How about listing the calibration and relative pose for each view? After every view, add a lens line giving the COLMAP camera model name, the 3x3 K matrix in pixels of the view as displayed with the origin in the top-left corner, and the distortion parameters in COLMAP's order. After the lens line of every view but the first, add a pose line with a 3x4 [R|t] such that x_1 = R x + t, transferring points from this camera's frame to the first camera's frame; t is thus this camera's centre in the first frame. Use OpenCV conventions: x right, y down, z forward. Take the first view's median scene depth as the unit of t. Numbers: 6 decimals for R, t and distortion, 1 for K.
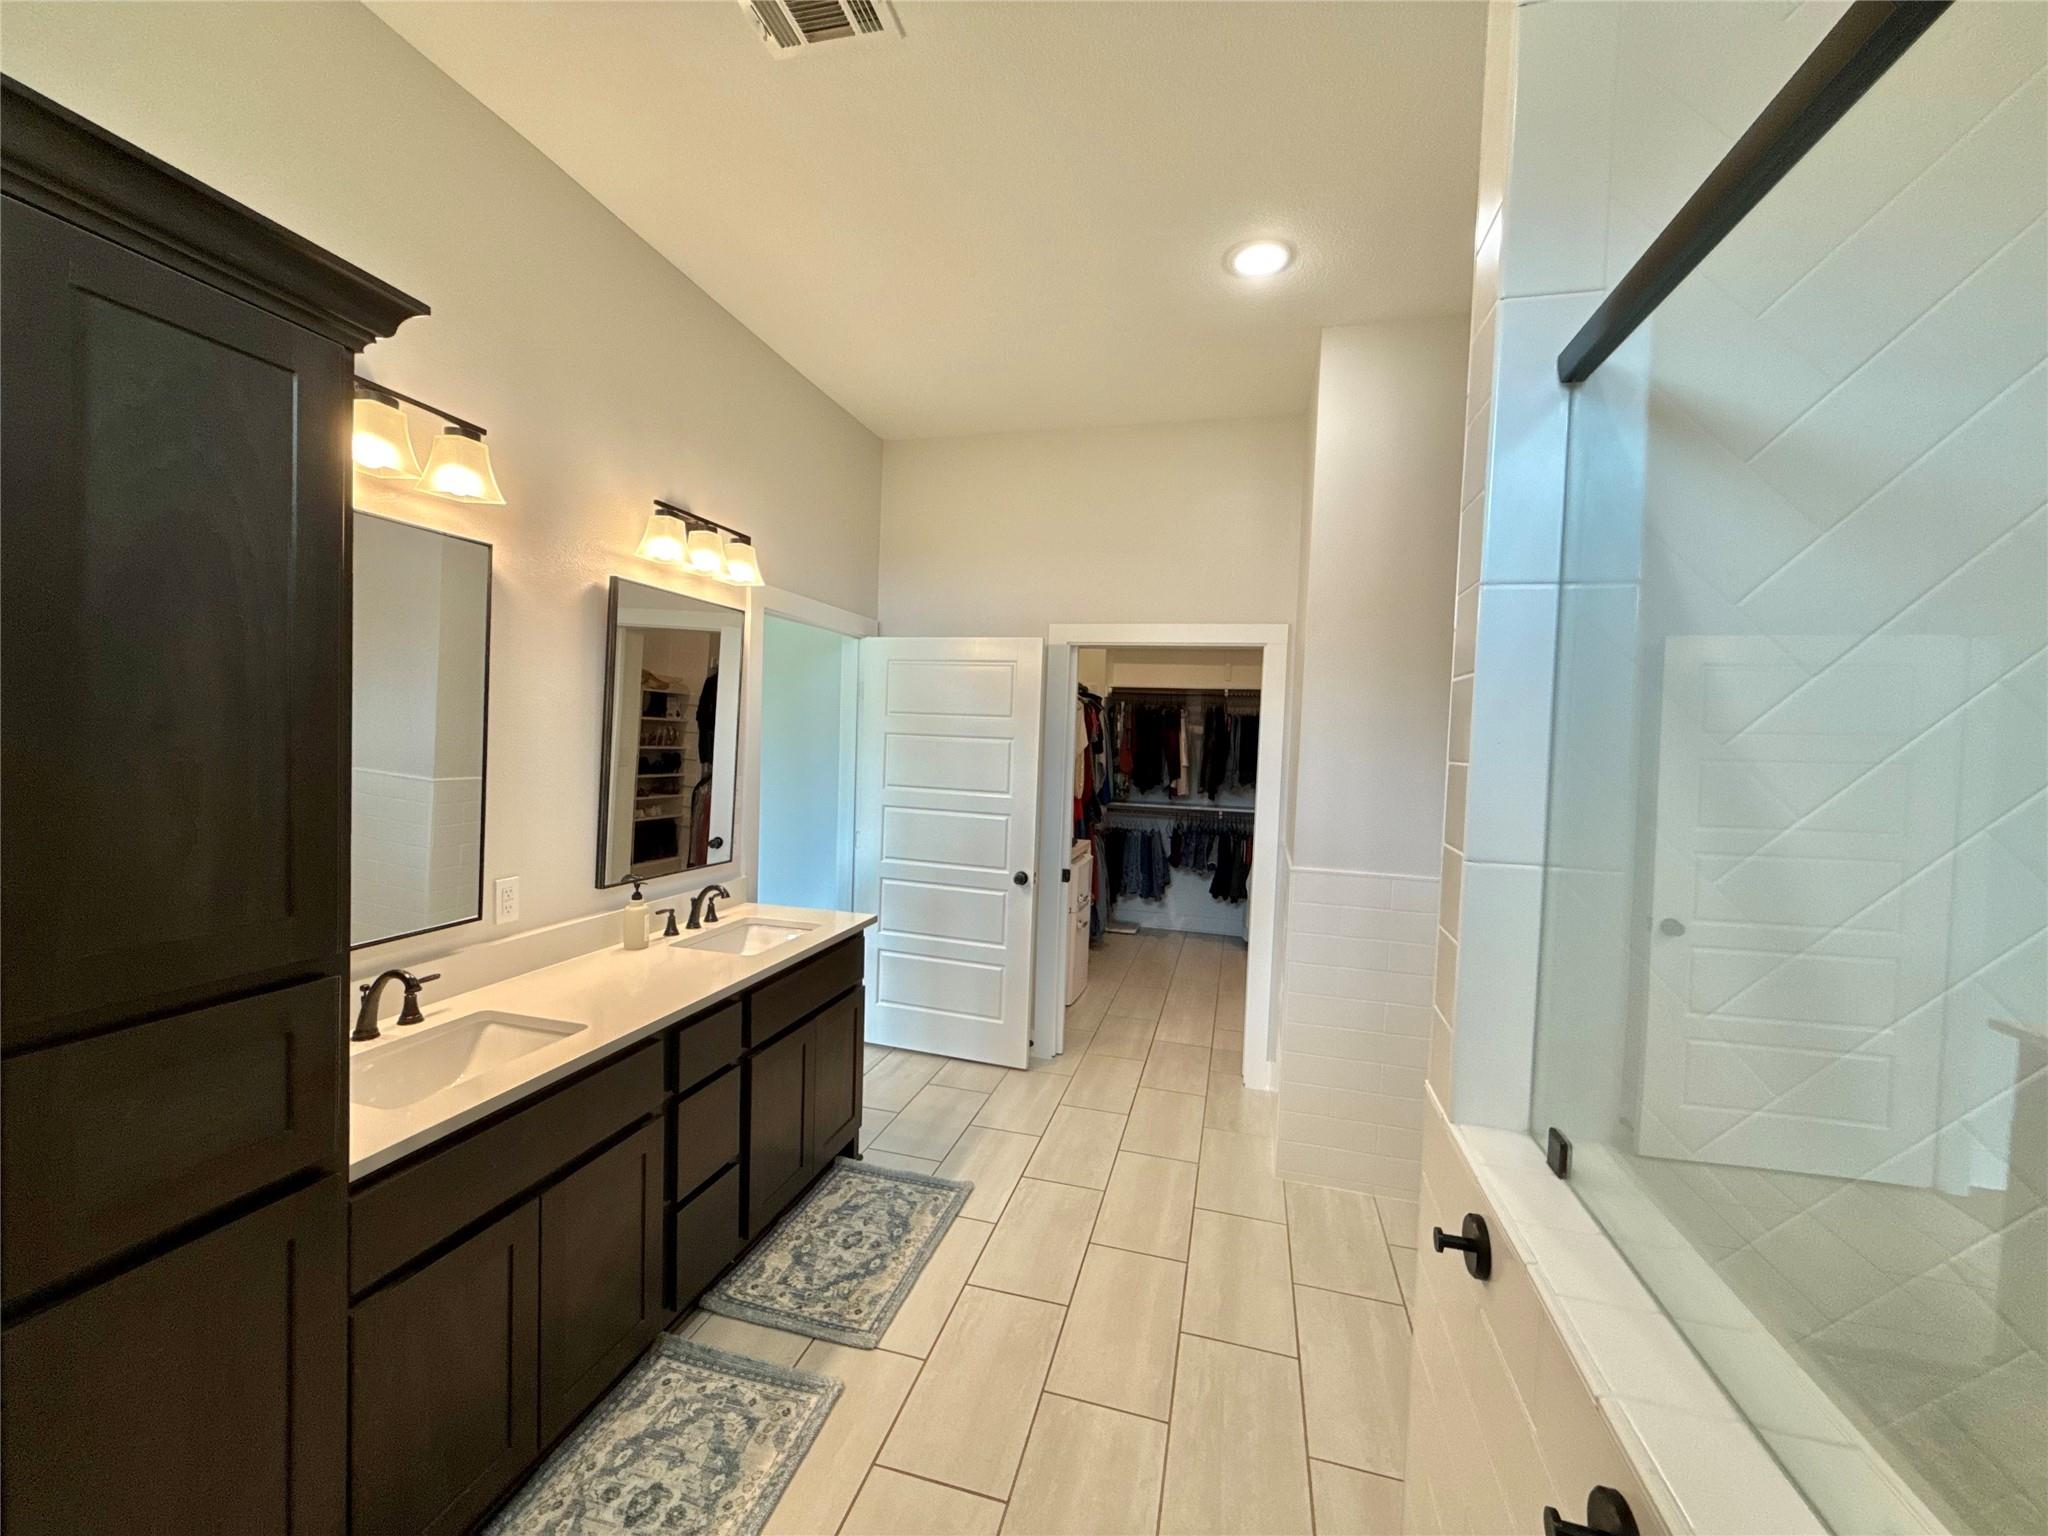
lens RADIAL K [[818.9, 0, 1018.2], [0, 818.9, 767.7], [0, 0, 1]] dist [-0.000521, 0.000283]
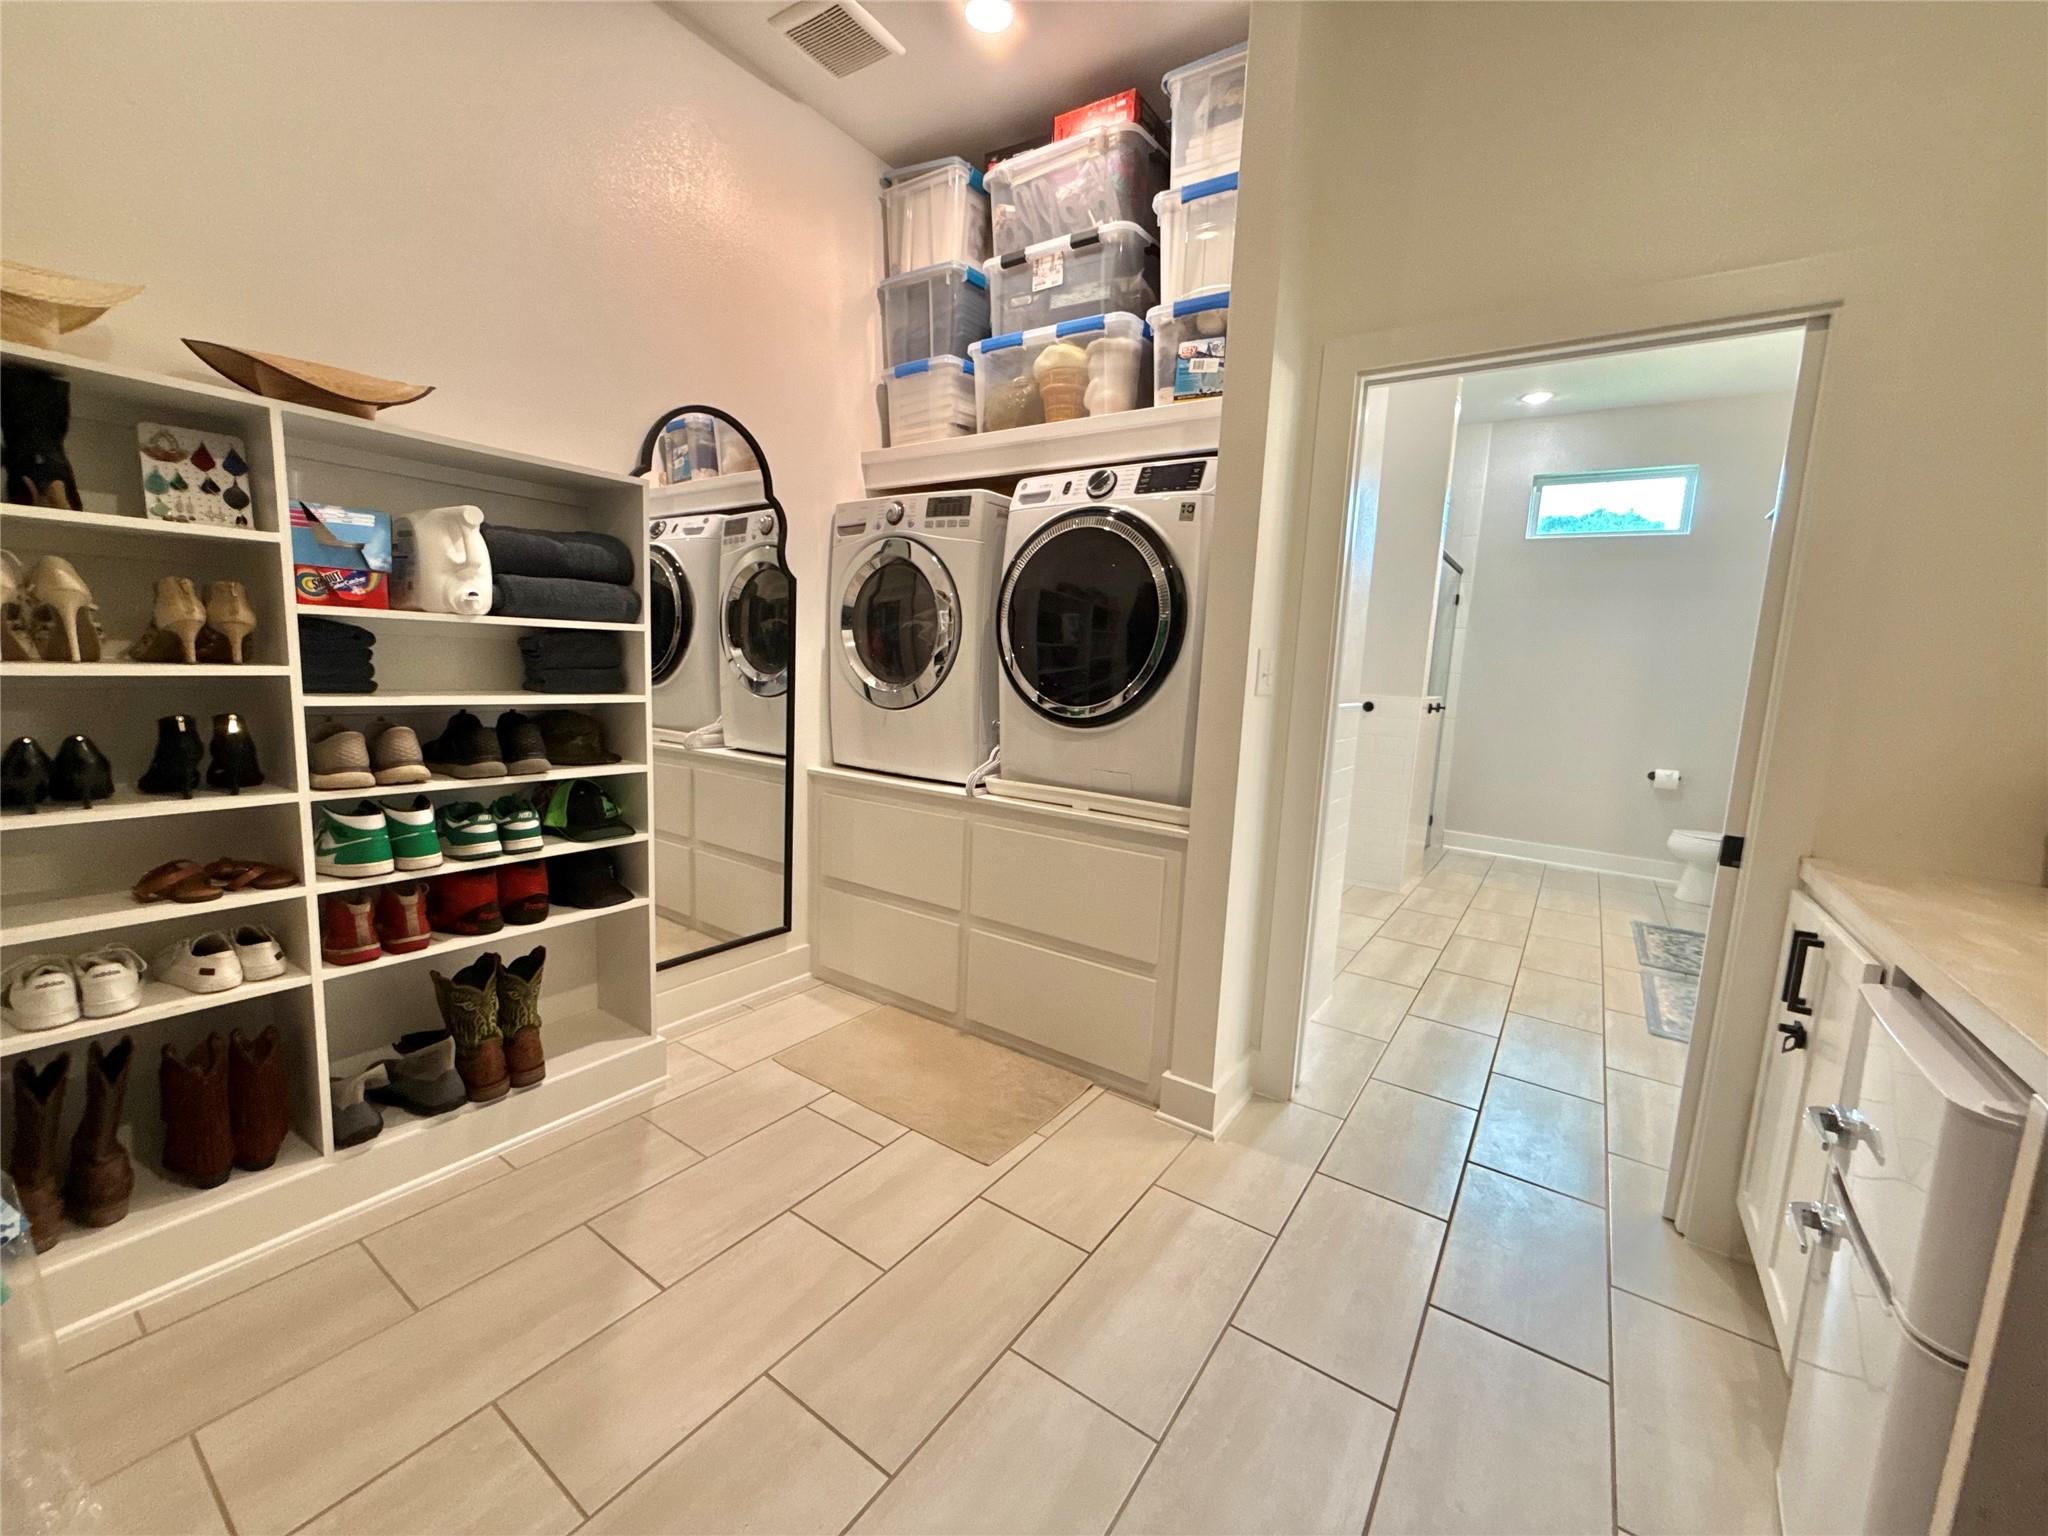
lens RADIAL K [[813.5, 0, 1015.5], [0, 813.5, 766.7], [0, 0, 1]] dist [0.000532, 0.000346]
pose [[-0.937222, -0.127424, 0.324621, 0.441198], [-0.073323, 0.982049, 0.173793, 0.059770], [-0.340939, 0.139081, -0.929740, 2.343415]]
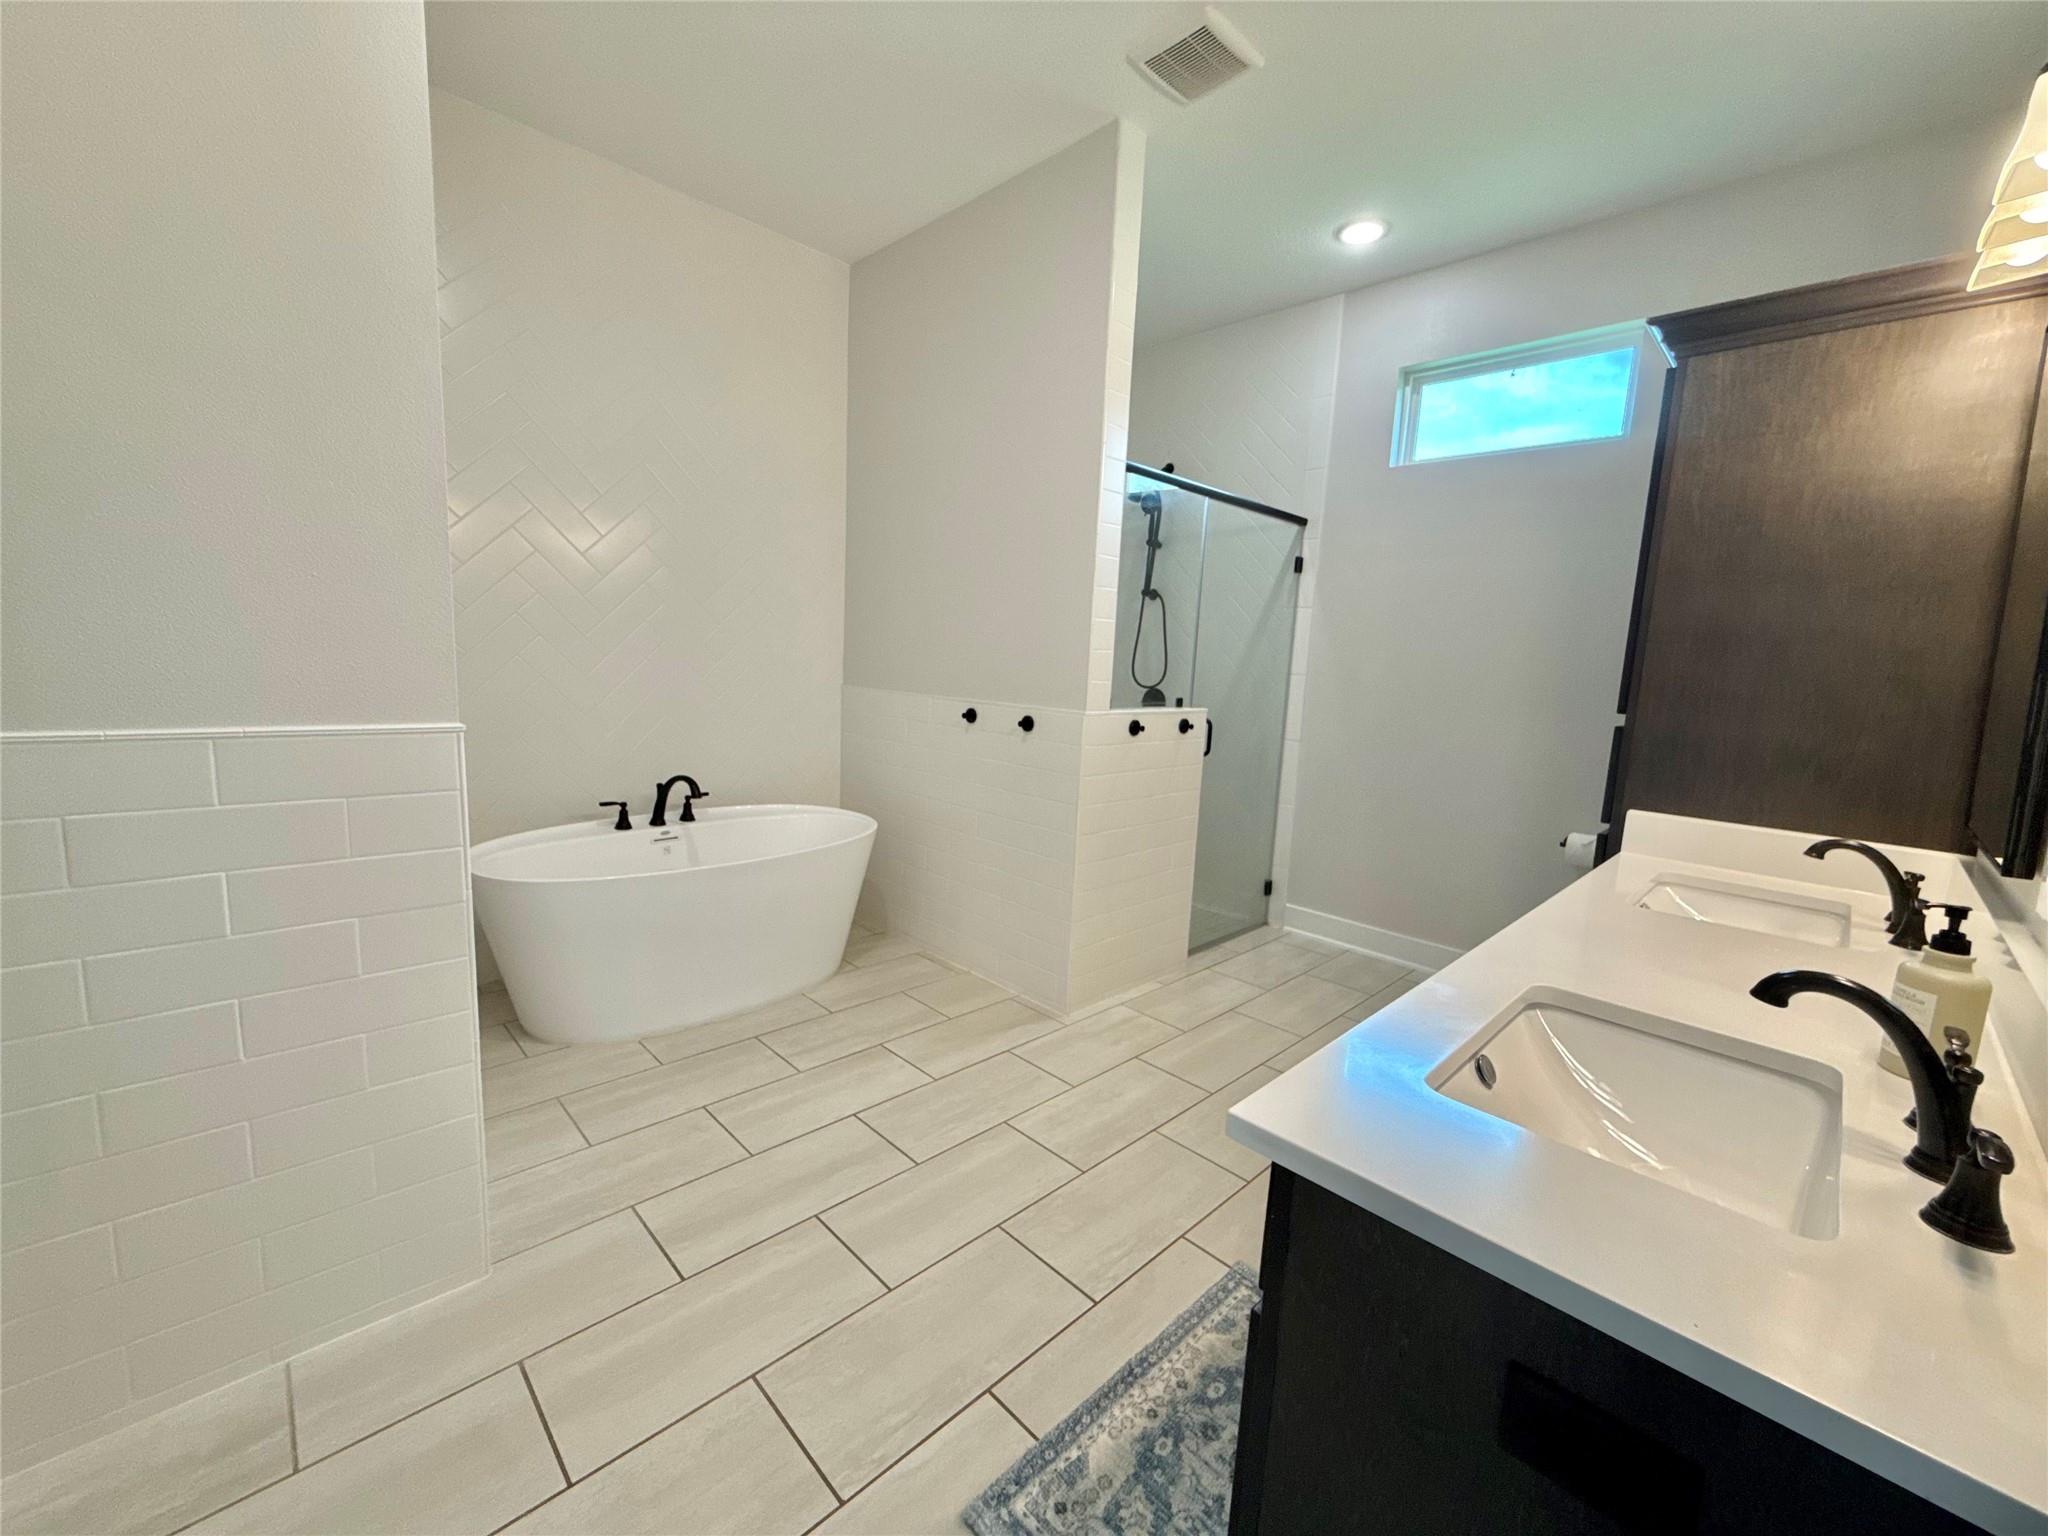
lens RADIAL K [[818.9, 0, 1018.2], [0, 818.9, 767.7], [0, 0, 1]] dist [-0.000521, 0.000283]
pose [[-0.861378, -0.146299, 0.486441, -0.251575], [-0.063982, 0.981249, 0.181816, 0.035193], [-0.503919, 0.125489, -0.854587, 1.398659]]
